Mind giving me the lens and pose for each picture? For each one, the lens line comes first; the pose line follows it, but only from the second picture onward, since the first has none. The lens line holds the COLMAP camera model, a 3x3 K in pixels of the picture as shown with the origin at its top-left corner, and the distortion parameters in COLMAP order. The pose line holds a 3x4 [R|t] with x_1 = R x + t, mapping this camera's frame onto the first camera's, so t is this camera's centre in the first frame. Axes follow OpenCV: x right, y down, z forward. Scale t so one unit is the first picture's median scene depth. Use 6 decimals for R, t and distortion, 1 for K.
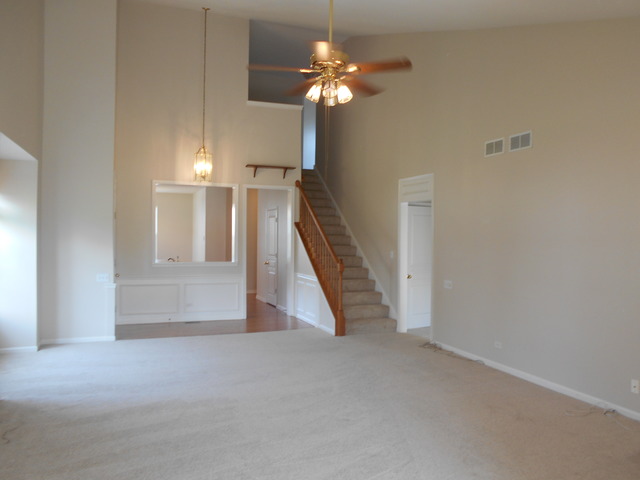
lens RADIAL K [[499.8, 0, 320.0], [0, 499.8, 240.0], [0, 0, 1]] dist [0.000713, 0.000295]
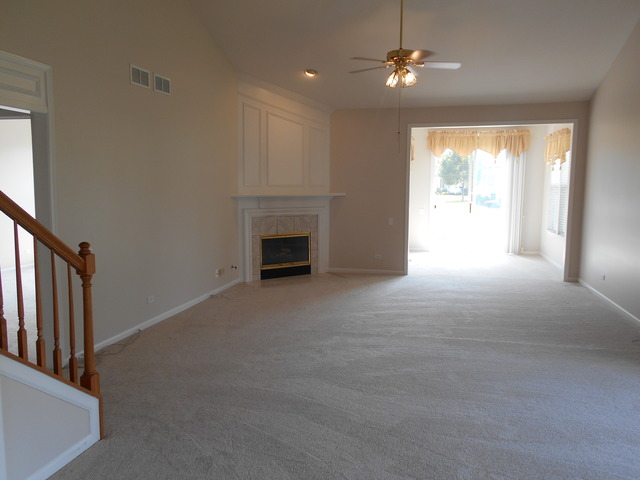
lens RADIAL K [[499.8, 0, 320.0], [0, 499.8, 240.0], [0, 0, 1]] dist [0.000713, 0.000295]
pose [[-0.822248, -0.080426, 0.563418, -0.419196], [-0.008471, 0.991585, 0.129182, -0.022017], [-0.569066, 0.101447, -0.816010, 1.591315]]
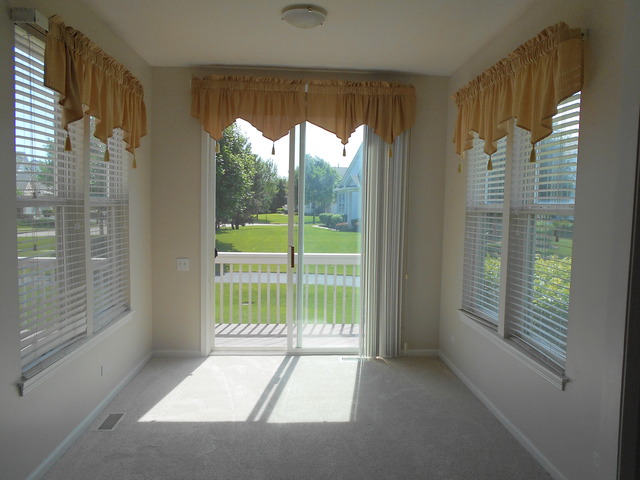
lens RADIAL K [[499.8, 0, 320.0], [0, 499.8, 240.0], [0, 0, 1]] dist [0.000713, 0.000295]
pose [[-0.947485, -0.055037, 0.315027, -0.150029], [-0.029103, 0.995831, 0.086445, -0.005453], [-0.318472, 0.072737, -0.945138, 0.606853]]
